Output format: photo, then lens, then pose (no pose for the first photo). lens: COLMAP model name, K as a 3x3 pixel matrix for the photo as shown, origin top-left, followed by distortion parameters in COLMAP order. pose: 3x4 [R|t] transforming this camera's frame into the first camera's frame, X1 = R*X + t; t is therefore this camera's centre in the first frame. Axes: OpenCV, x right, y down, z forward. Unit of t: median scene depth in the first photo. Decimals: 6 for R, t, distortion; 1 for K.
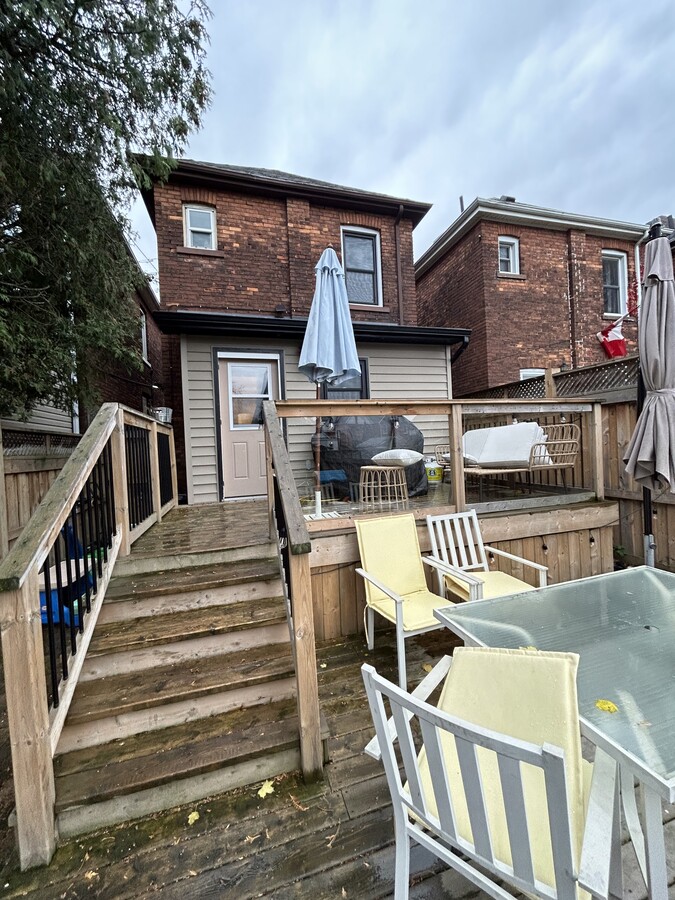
lens RADIAL K [[363.1, 0, 338.3], [0, 363.1, 448.6], [0, 0, 1]] dist [-0.000915, 0.000701]
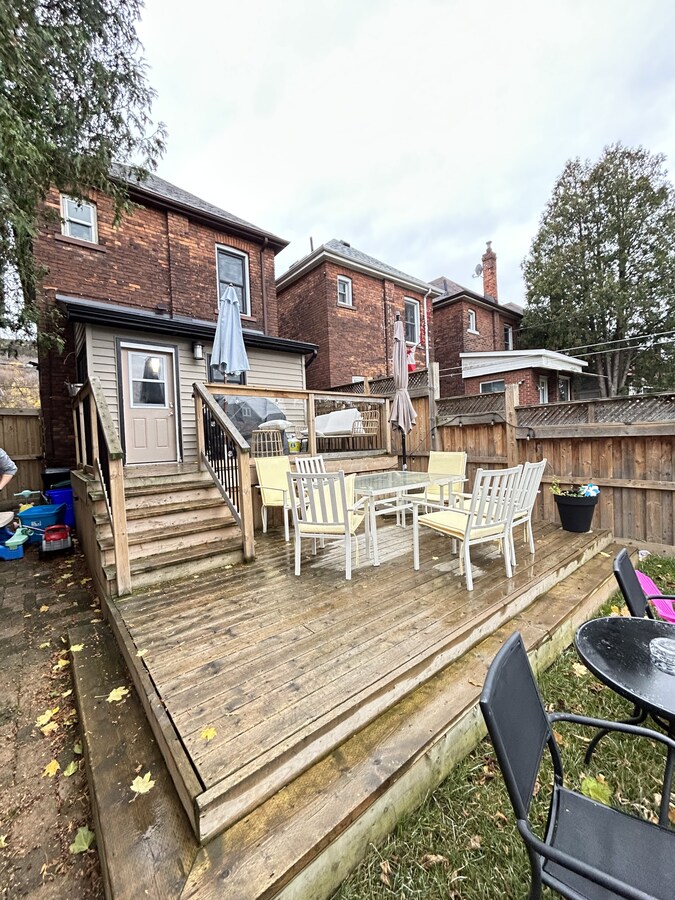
lens RADIAL K [[363.1, 0, 338.3], [0, 363.1, 448.6], [0, 0, 1]] dist [-0.000915, 0.000701]
pose [[0.918092, -0.002195, 0.396362, -0.106999], [0.001675, 0.999997, 0.001660, 0.062241], [-0.396365, -0.000860, 0.918093, -0.279249]]
